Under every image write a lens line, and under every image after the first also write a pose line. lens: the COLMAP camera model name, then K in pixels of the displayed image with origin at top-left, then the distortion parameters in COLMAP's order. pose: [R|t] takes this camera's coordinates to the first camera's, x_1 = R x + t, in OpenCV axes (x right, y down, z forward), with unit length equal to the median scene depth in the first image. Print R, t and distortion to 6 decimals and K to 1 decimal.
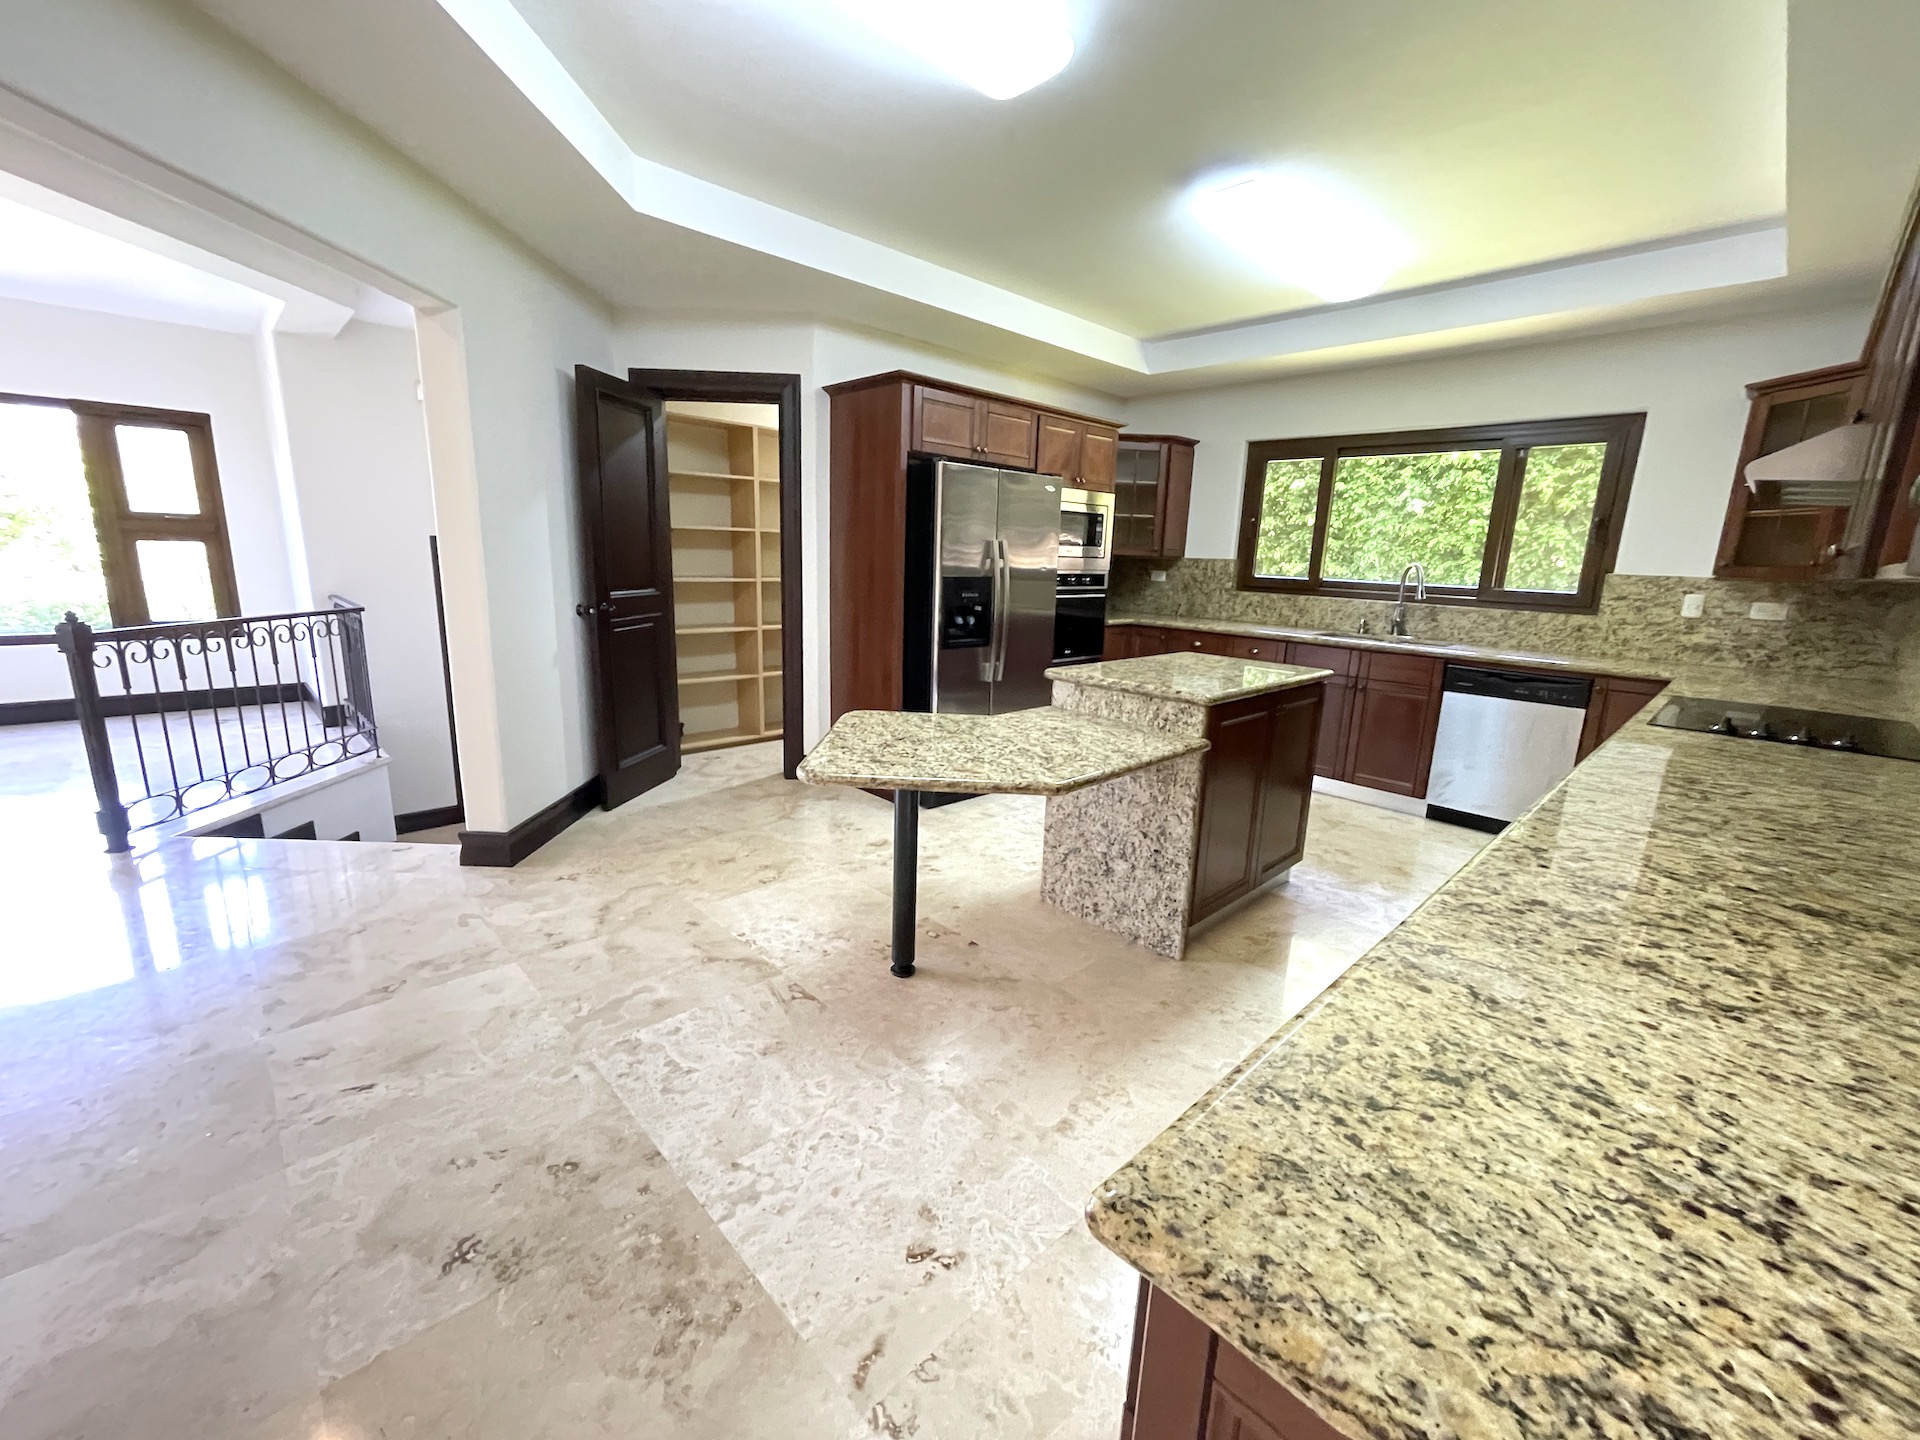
lens RADIAL K [[779.7, 0, 959.7], [0, 779.7, 721.2], [0, 0, 1]] dist [0.000734, 0.000780]
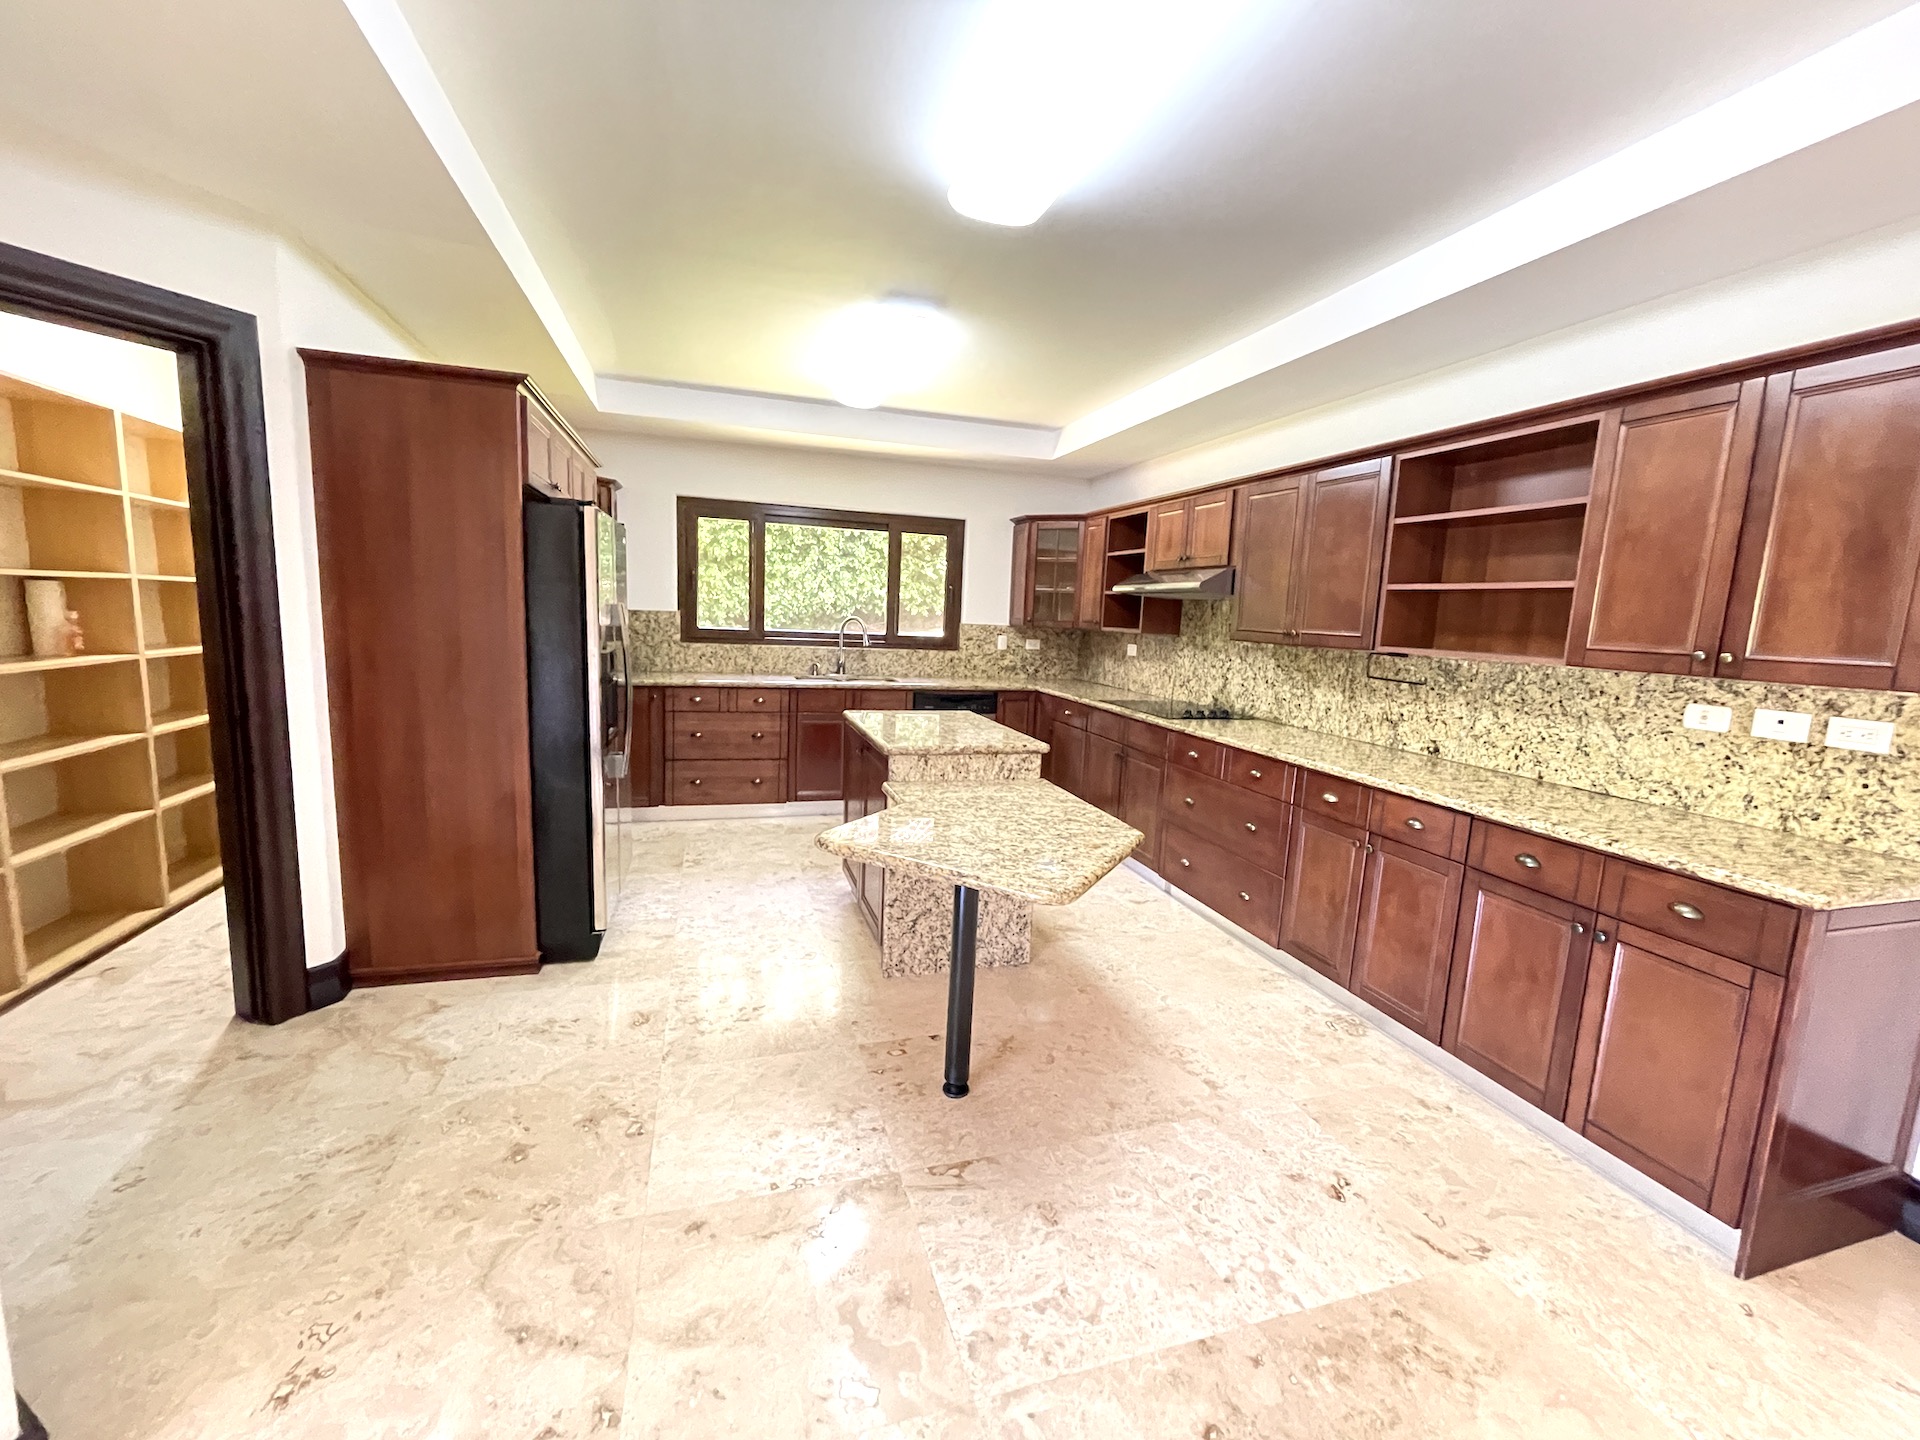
lens RADIAL K [[779.7, 0, 954.4], [0, 779.7, 718.7], [0, 0, 1]] dist [0.000734, 0.000780]
pose [[0.454905, -0.137136, 0.879918, -0.518670], [0.163785, 0.984101, 0.068699, -0.111857], [-0.875349, 0.112865, 0.470133, 0.319934]]
